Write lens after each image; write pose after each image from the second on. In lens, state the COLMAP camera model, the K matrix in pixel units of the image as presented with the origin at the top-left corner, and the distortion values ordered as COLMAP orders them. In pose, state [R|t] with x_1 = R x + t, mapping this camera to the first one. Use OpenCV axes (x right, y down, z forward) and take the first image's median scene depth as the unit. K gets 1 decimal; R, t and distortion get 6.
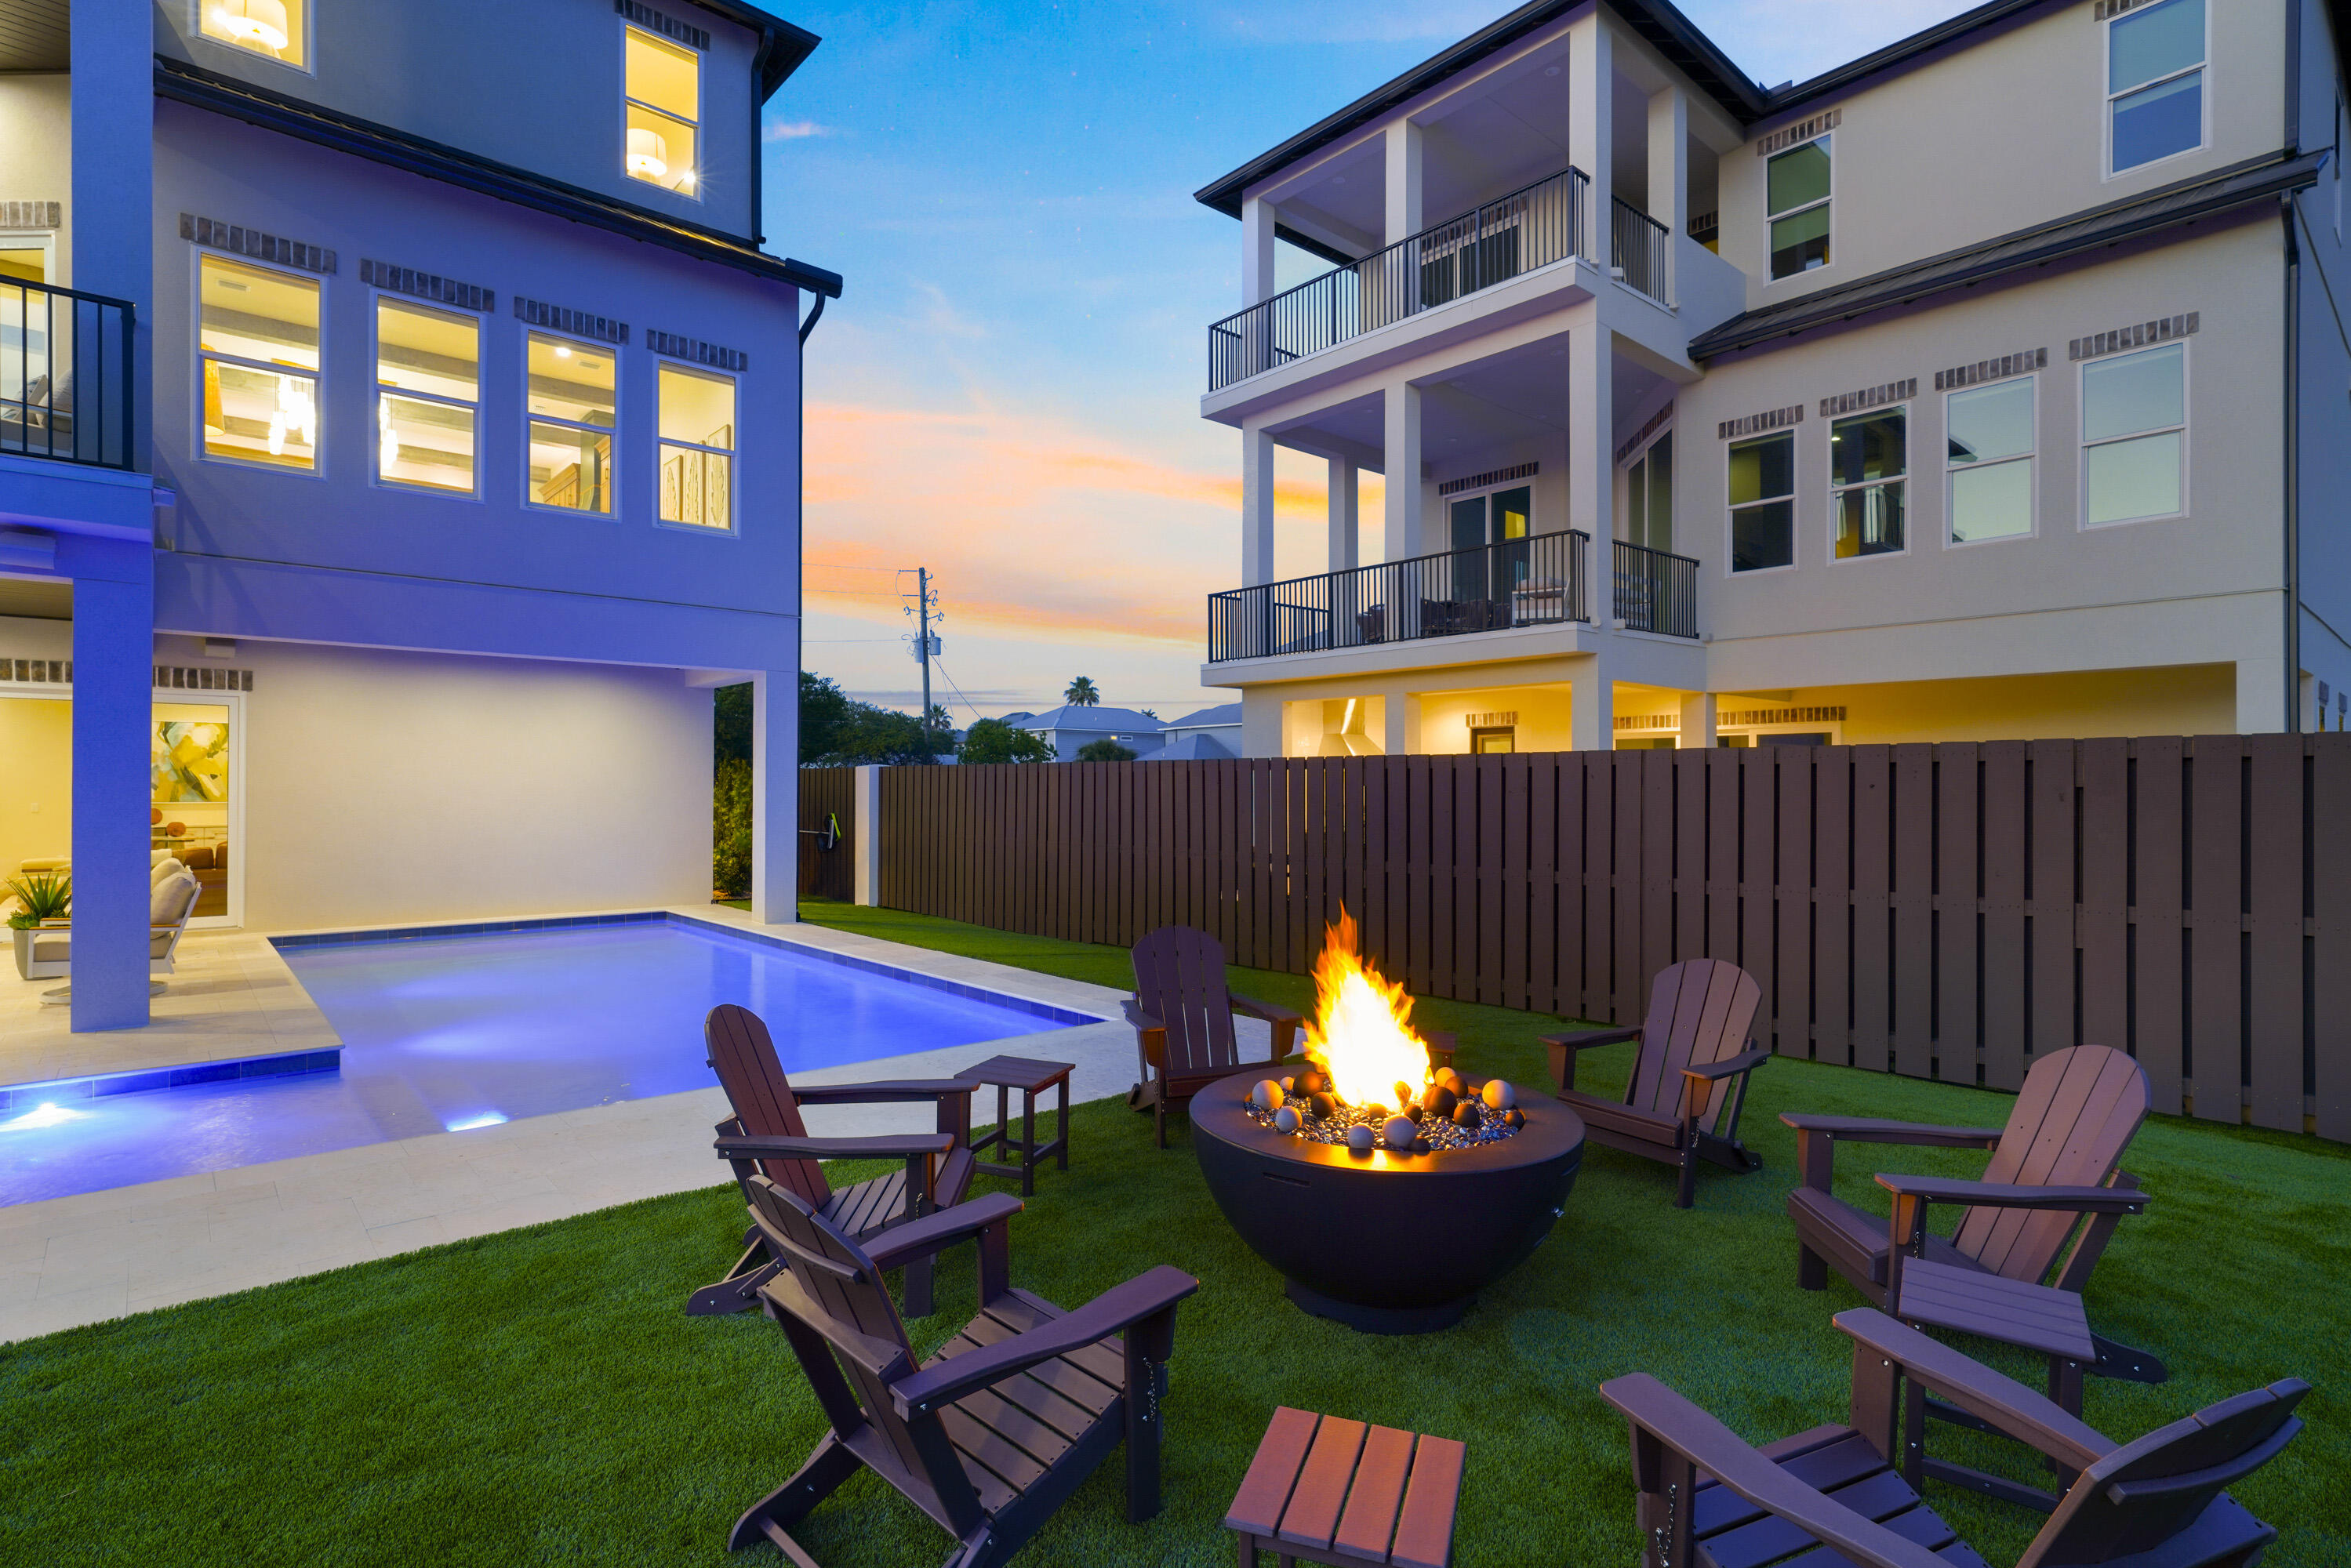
lens RADIAL K [[1160.5, 0, 1195.6], [0, 1160.5, 778.1], [0, 0, 1]] dist [0.001430, 0.003292]
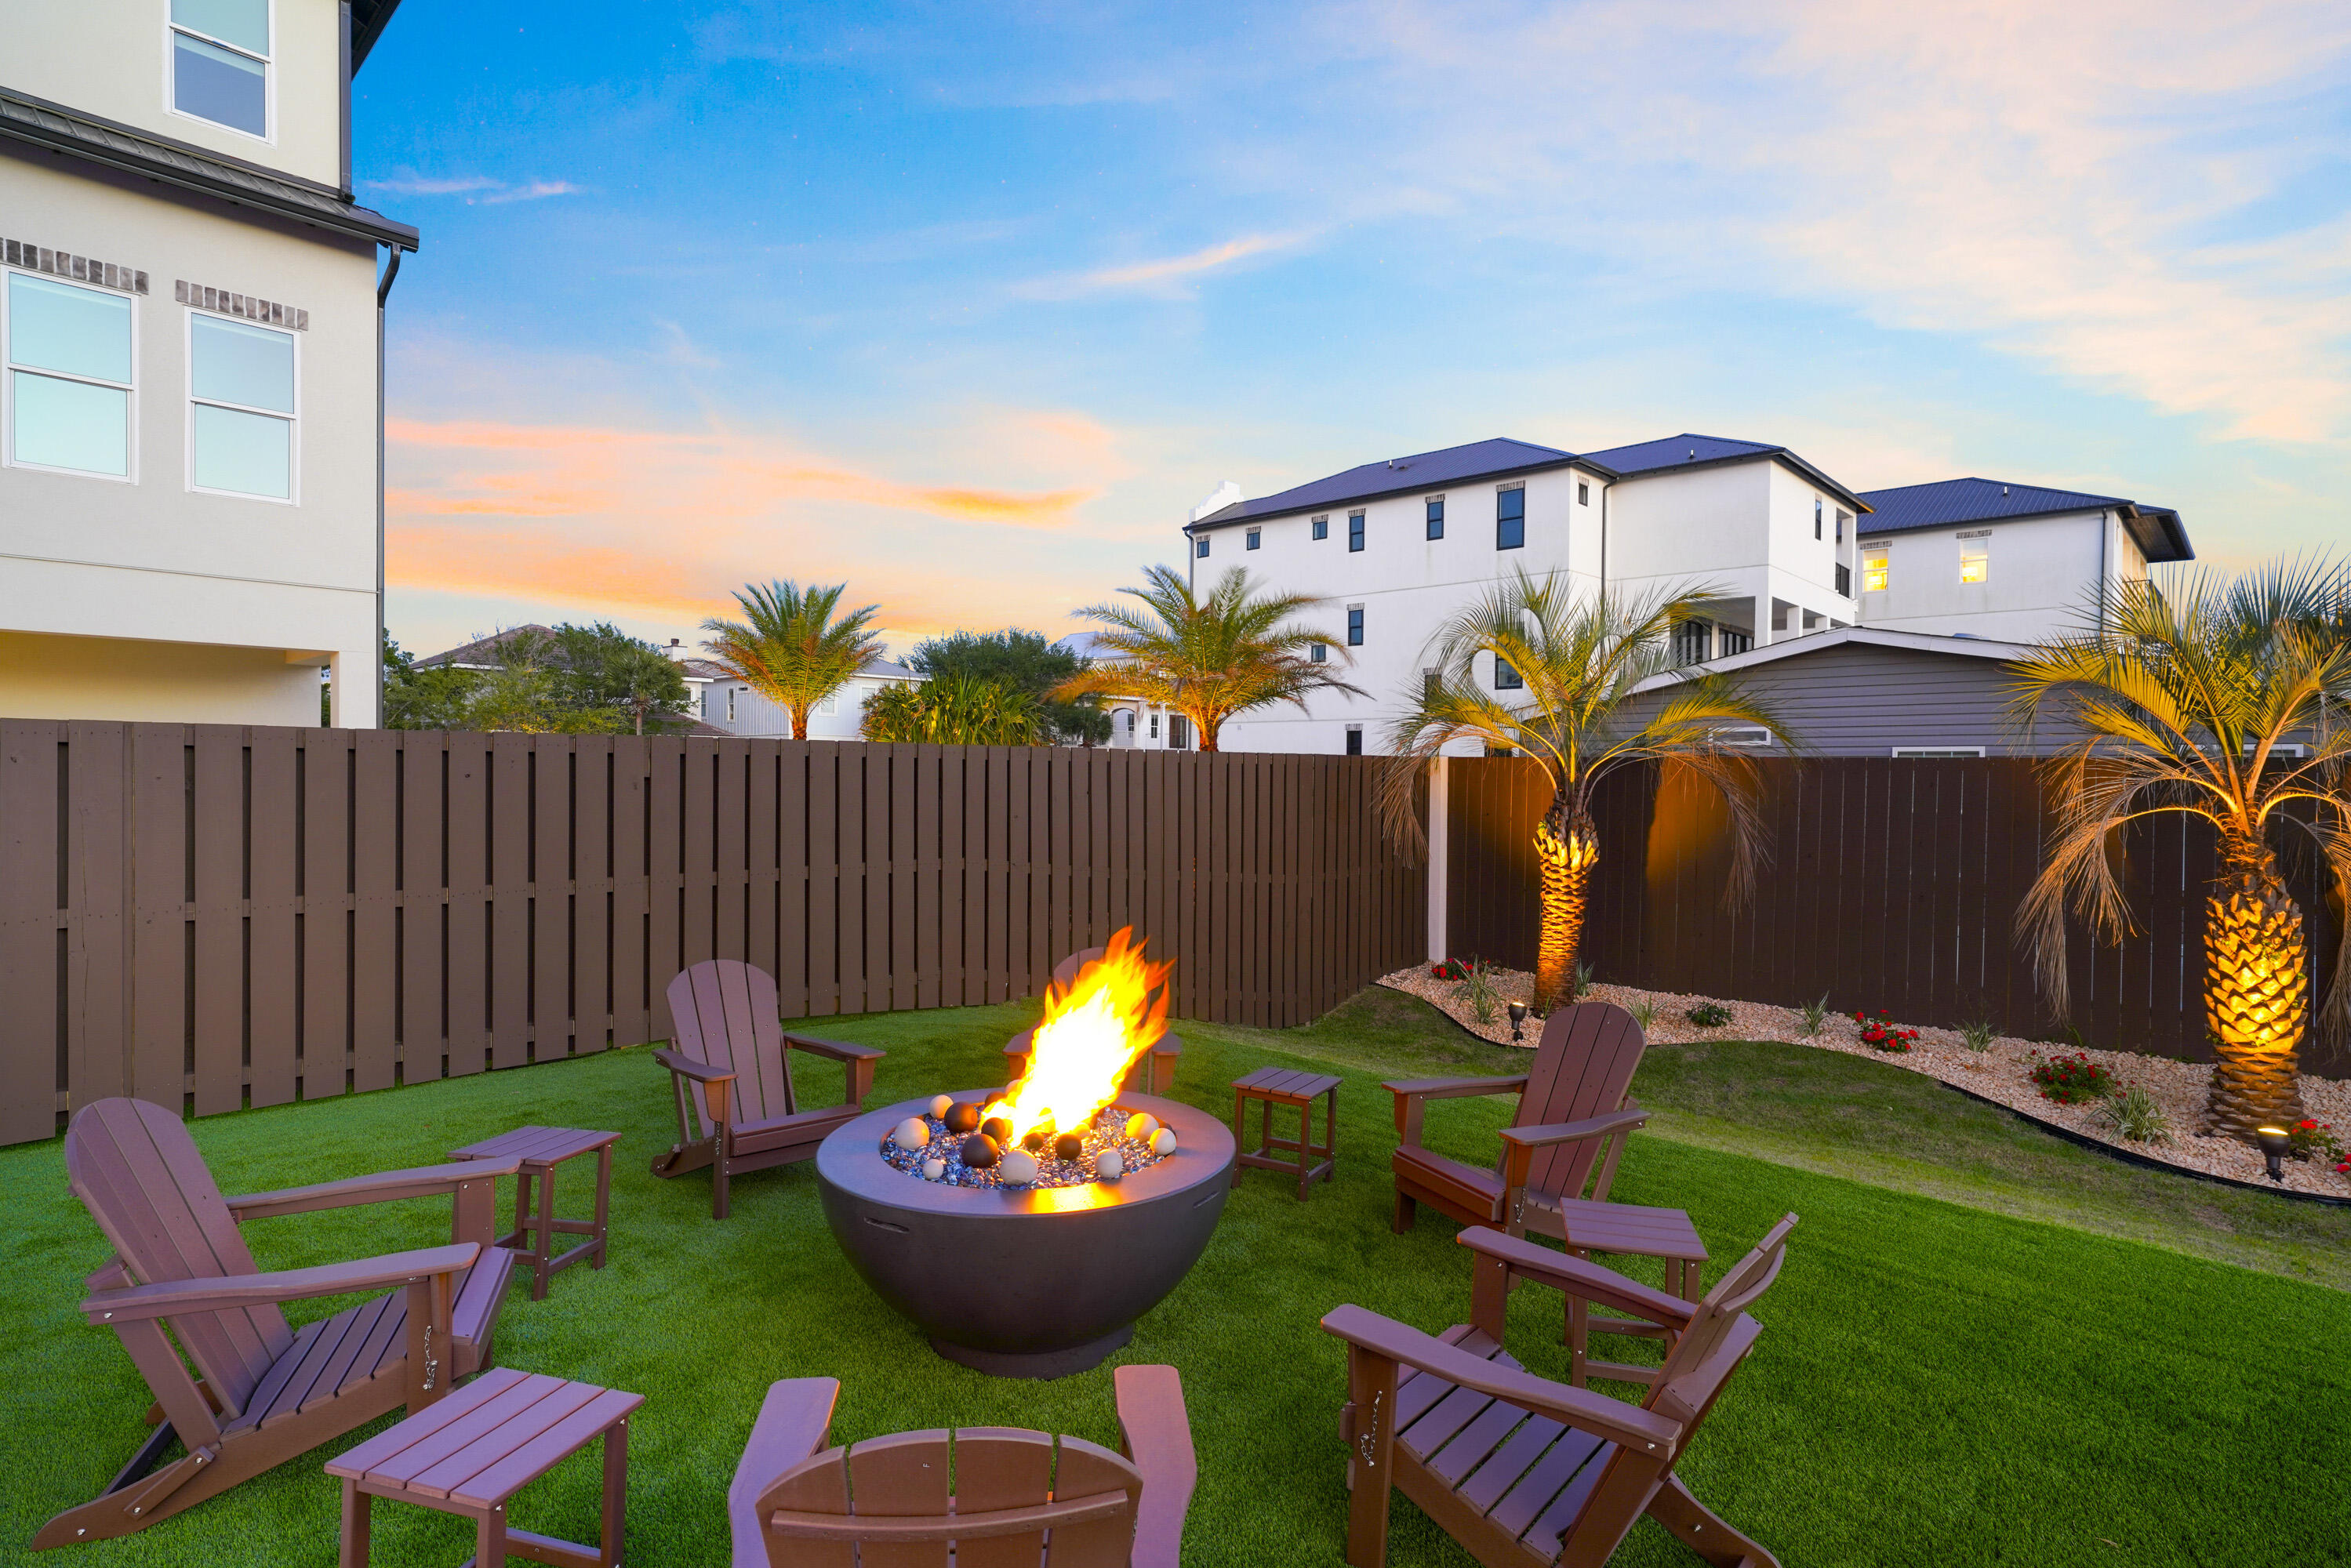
lens RADIAL K [[1160.5, 0, 1165.1], [0, 1160.5, 779.6], [0, 0, 1]] dist [0.001430, 0.003292]
pose [[-0.067248, -0.007134, 0.997711, -0.190365], [-0.015869, 0.999856, 0.006080, -0.001218], [-0.997610, -0.015424, -0.067352, 0.249261]]
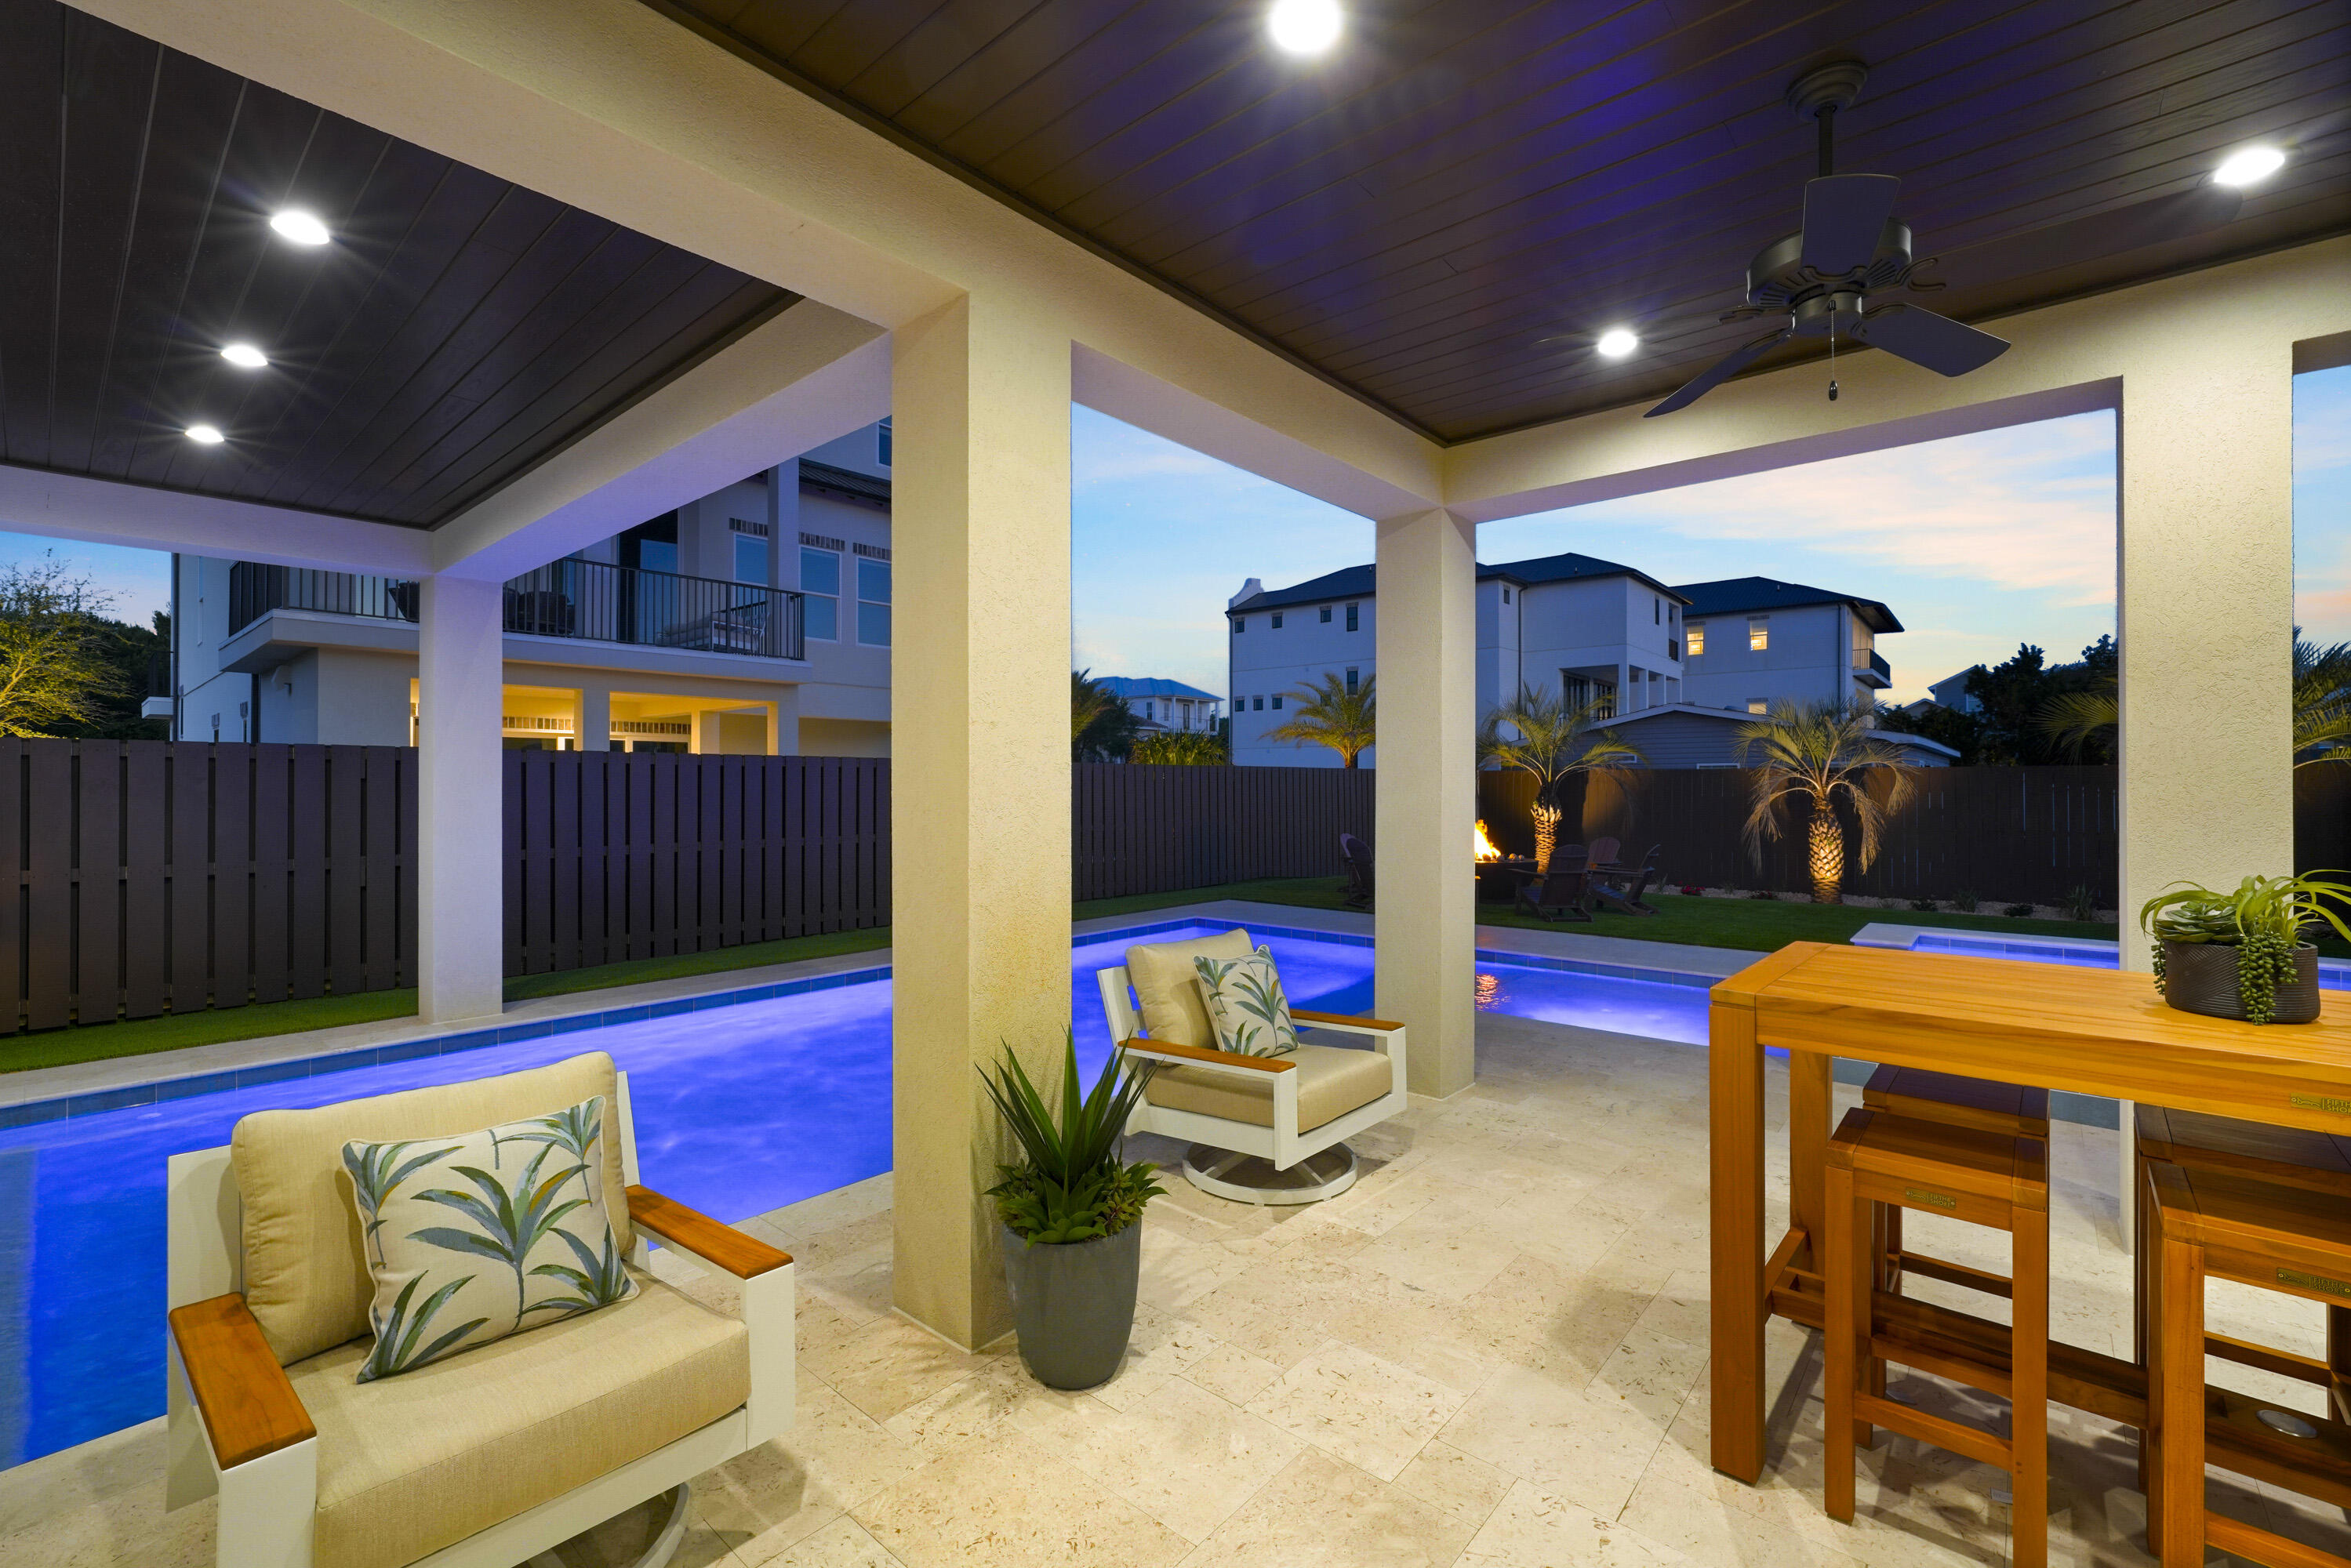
lens RADIAL K [[999.2, 0, 1164.5], [0, 999.2, 780.9], [0, 0, 1]] dist [-0.002716, 0.000016]
pose [[-0.119280, 0.004575, 0.992850, -0.846801], [-0.005101, 0.999973, -0.005220, 0.010605], [-0.992848, -0.005687, -0.119253, 0.681713]]
